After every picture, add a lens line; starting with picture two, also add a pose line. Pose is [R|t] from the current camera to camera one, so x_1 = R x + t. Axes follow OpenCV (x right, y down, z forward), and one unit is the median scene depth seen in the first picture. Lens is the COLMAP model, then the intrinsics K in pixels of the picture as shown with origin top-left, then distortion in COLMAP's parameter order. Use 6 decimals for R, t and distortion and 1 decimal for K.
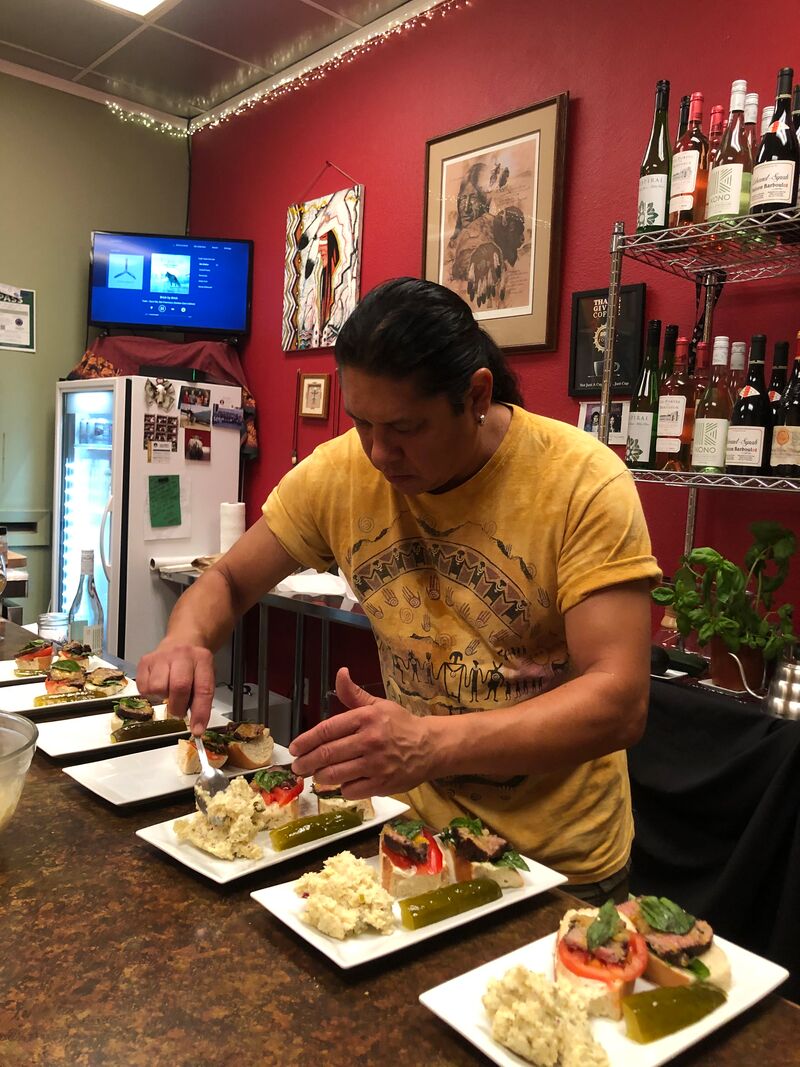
lens RADIAL K [[863.9, 0, 400.0], [0, 863.9, 533.5], [0, 0, 1]] dist [0.044576, 0.002381]
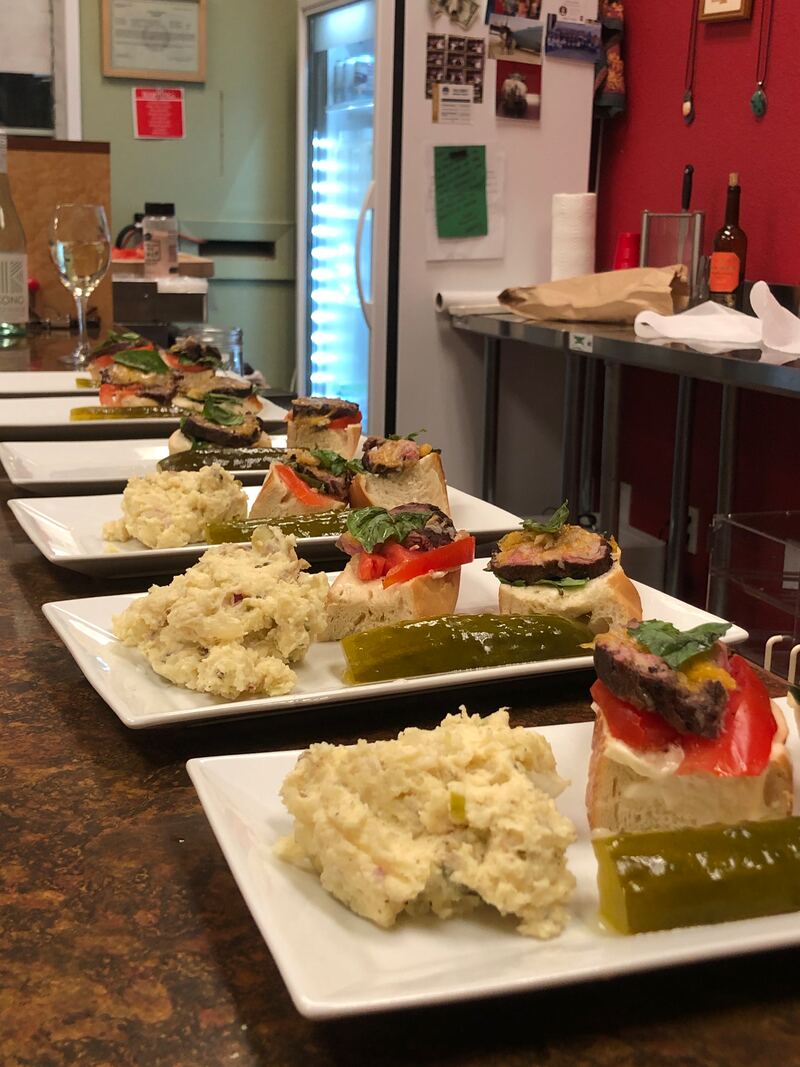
lens RADIAL K [[1364.5, 0, 400.0], [0, 1364.5, 533.5], [0, 0, 1]] dist [0.115821, -0.468967]
pose [[0.939577, 0.062031, -0.336671, 0.015637], [-0.007915, 0.987120, 0.159788, 0.043088], [0.342247, -0.147468, 0.927966, 0.098144]]
